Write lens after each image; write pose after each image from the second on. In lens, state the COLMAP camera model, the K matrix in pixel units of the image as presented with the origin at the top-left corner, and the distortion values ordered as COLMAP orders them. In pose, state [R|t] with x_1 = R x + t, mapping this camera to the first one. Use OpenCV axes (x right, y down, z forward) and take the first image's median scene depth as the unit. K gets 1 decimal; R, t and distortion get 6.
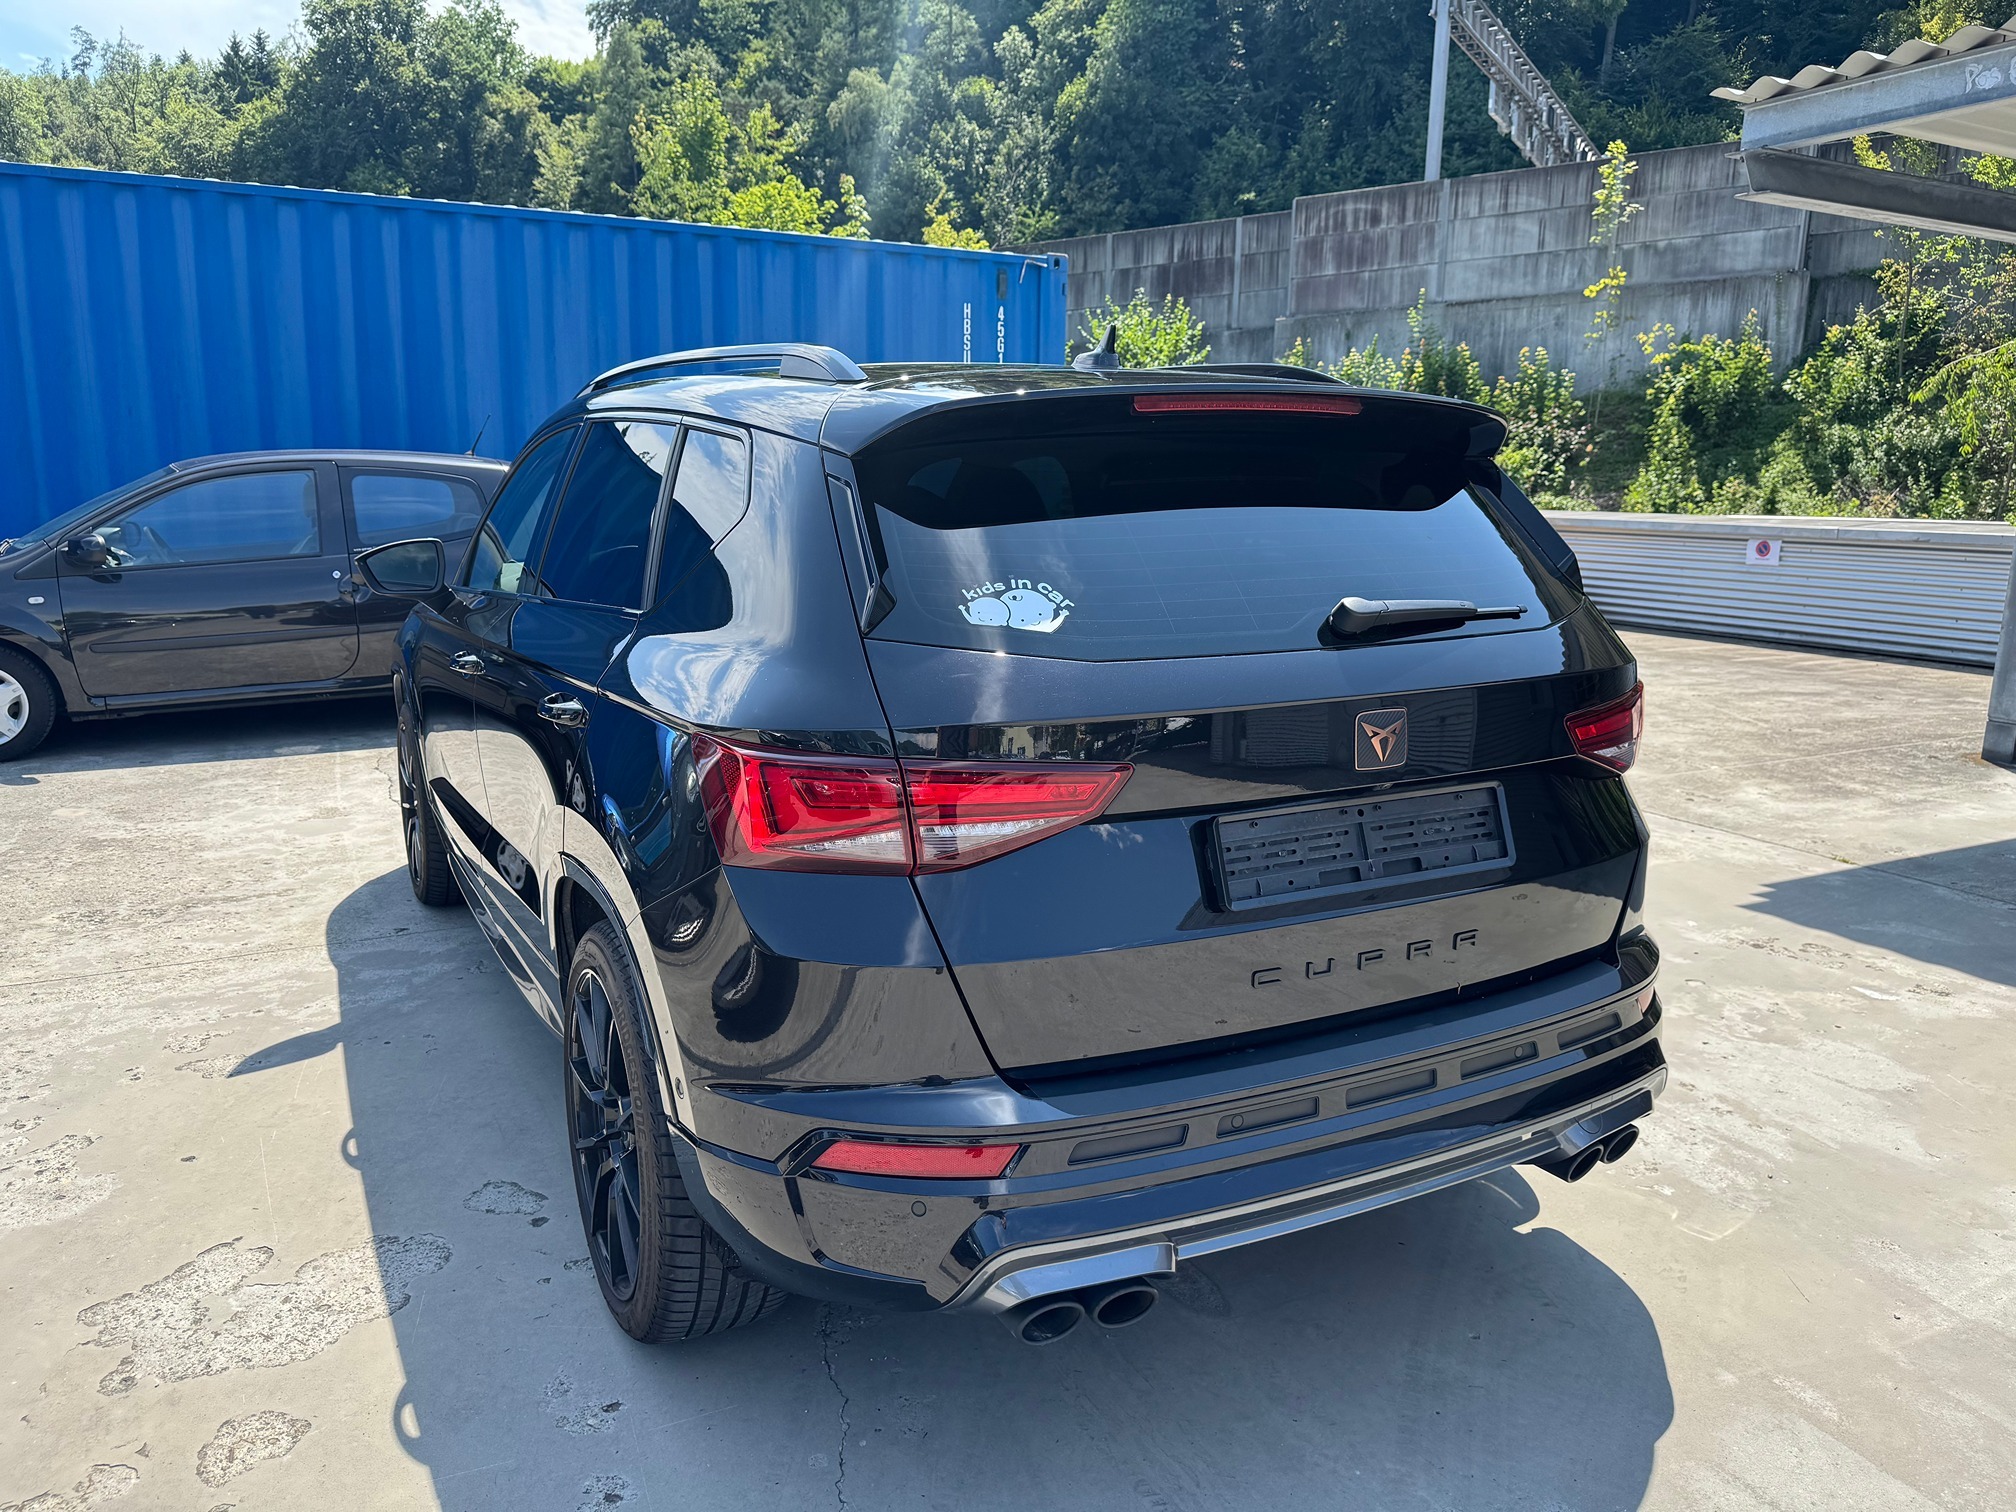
lens RADIAL K [[1420.8, 0, 1006.3], [0, 1420.8, 774.1], [0, 0, 1]] dist [0.026564, -0.034421]
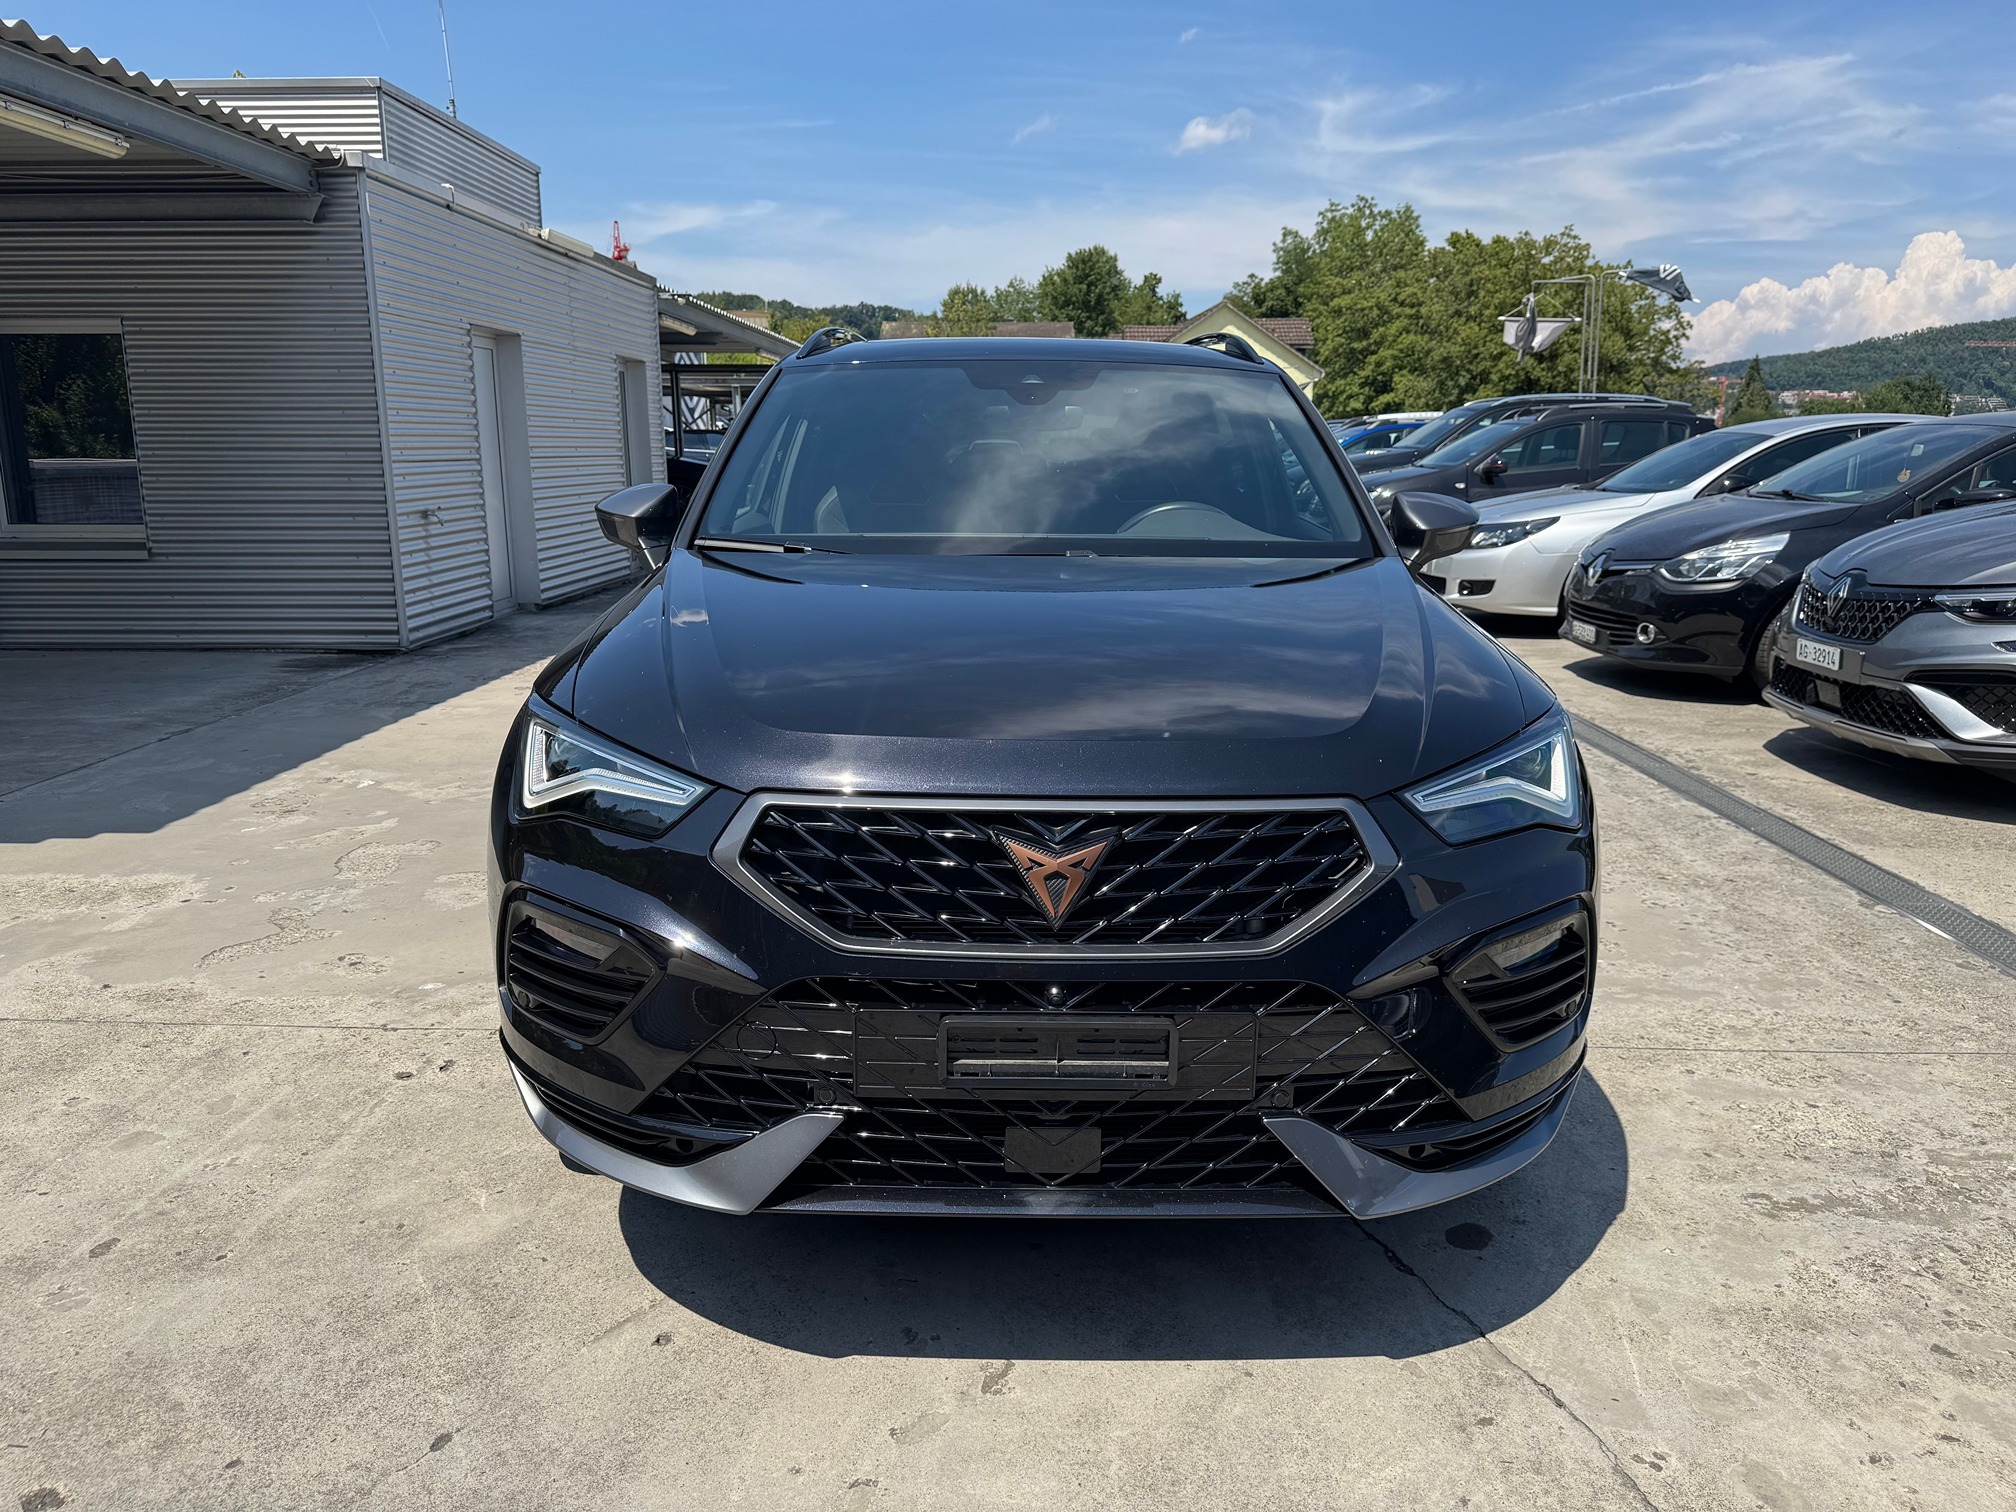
lens RADIAL K [[1420.8, 0, 1003.8], [0, 1420.8, 767.5], [0, 0, 1]] dist [0.026564, -0.034421]
pose [[-0.885399, -0.114053, 0.450623, -0.072609], [0.085995, 0.912506, 0.399921, -0.046228], [-0.456808, 0.392841, -0.798124, 0.227656]]
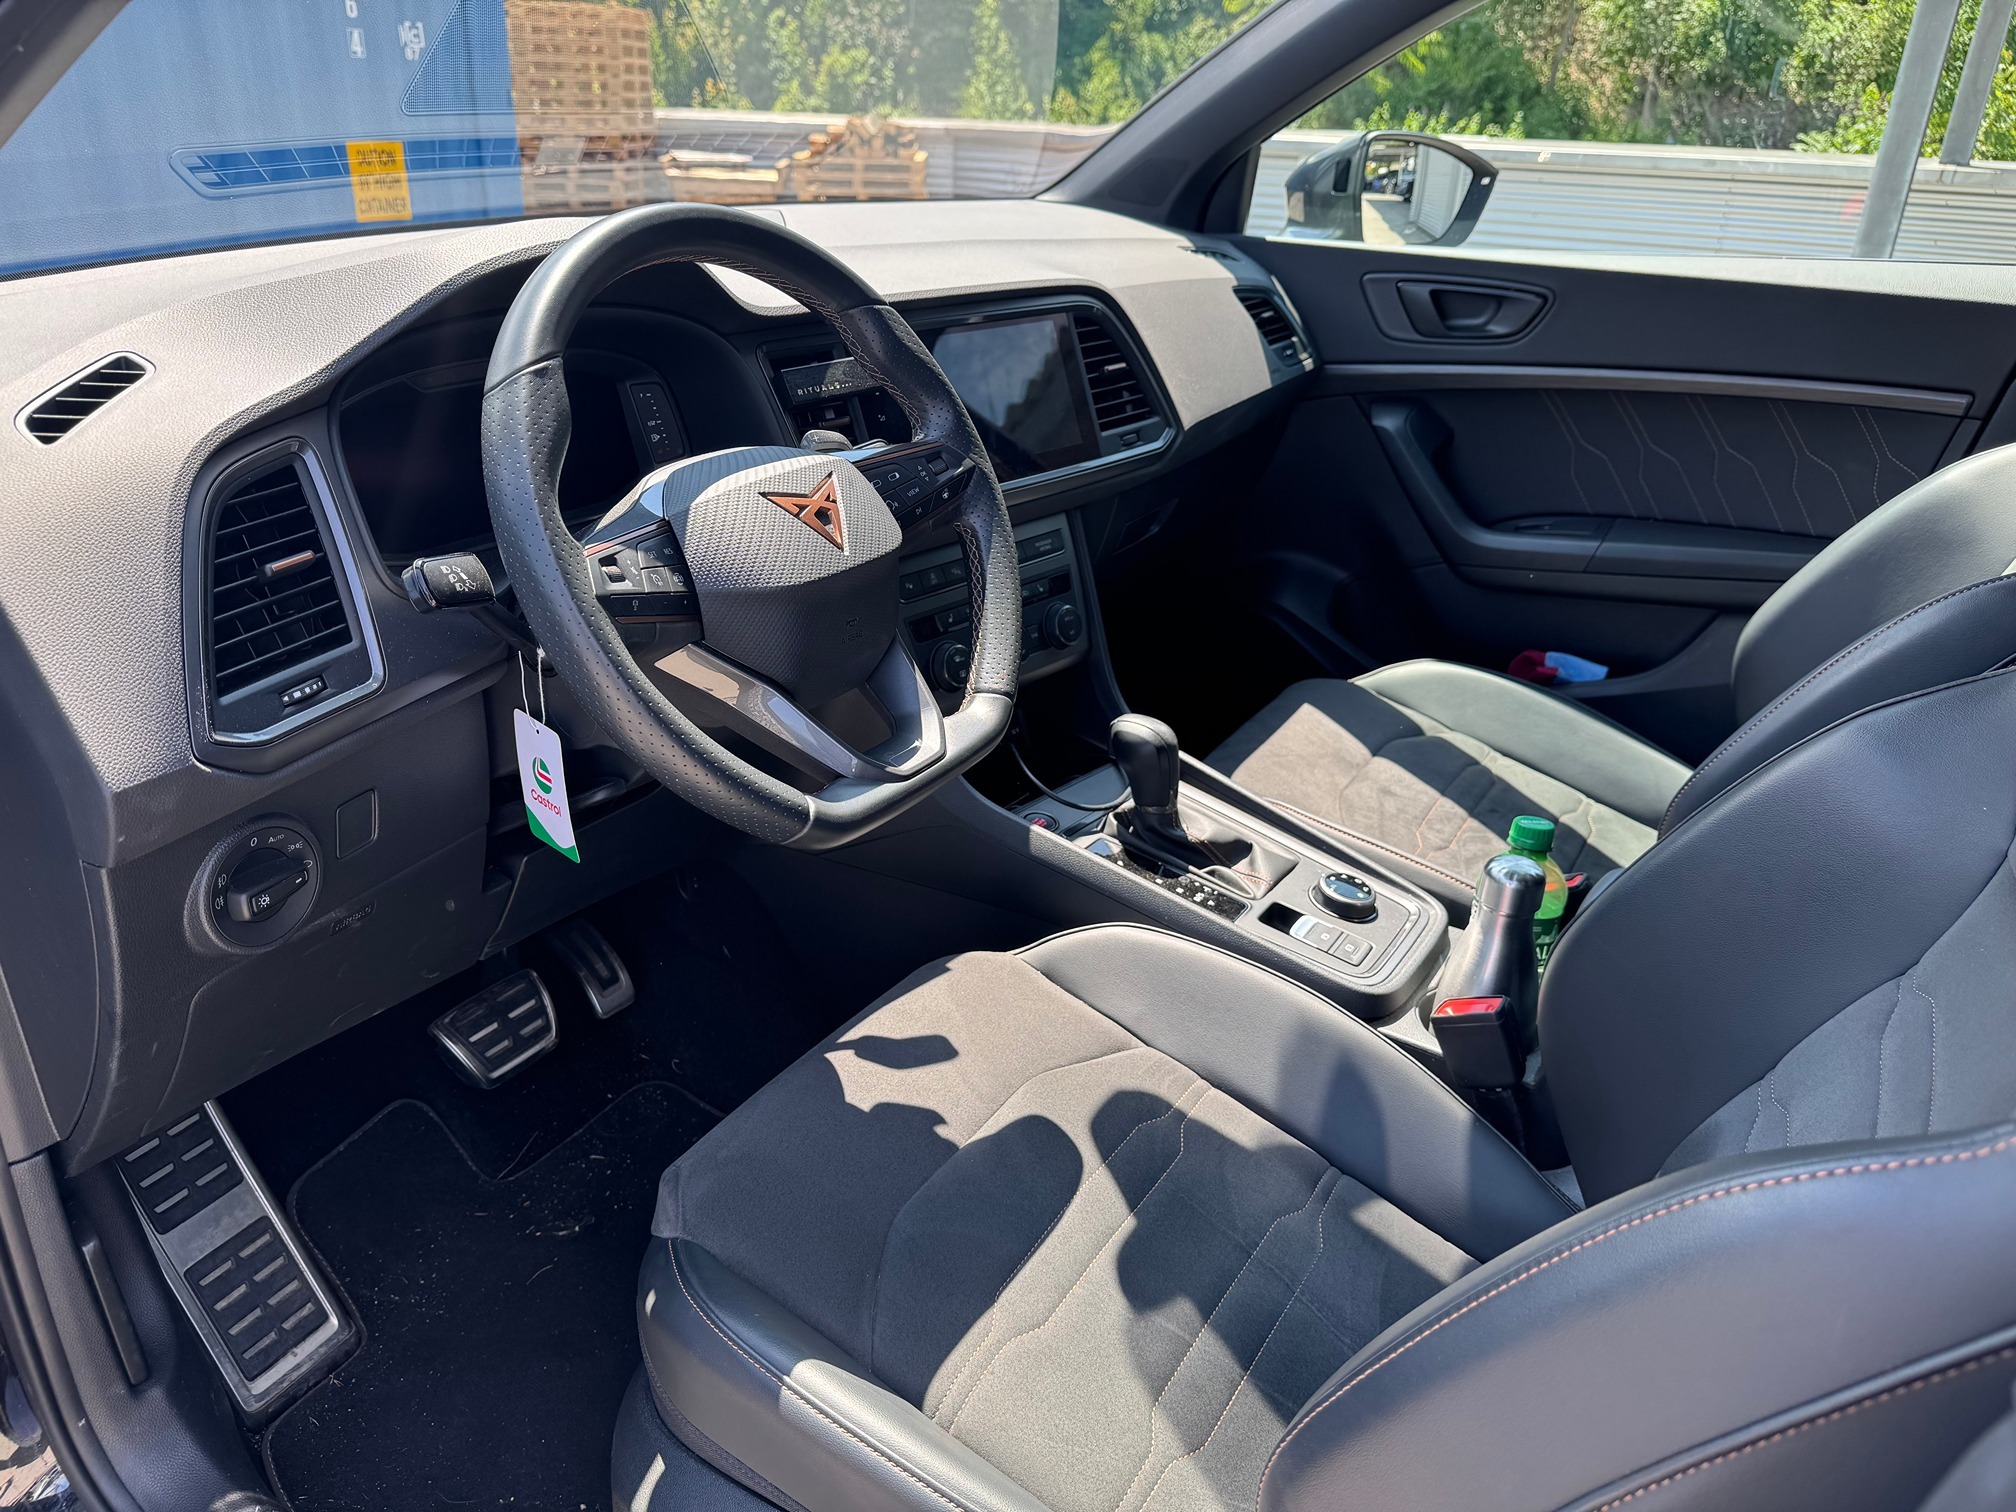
lens RADIAL K [[1420.8, 0, 999.3], [0, 1420.8, 773.7], [0, 0, 1]] dist [0.026564, -0.034421]
pose [[0.874895, -0.193056, 0.444172, -0.041579], [0.080202, 0.962207, 0.260239, -0.016905], [-0.477627, -0.192058, 0.857314, 0.101256]]
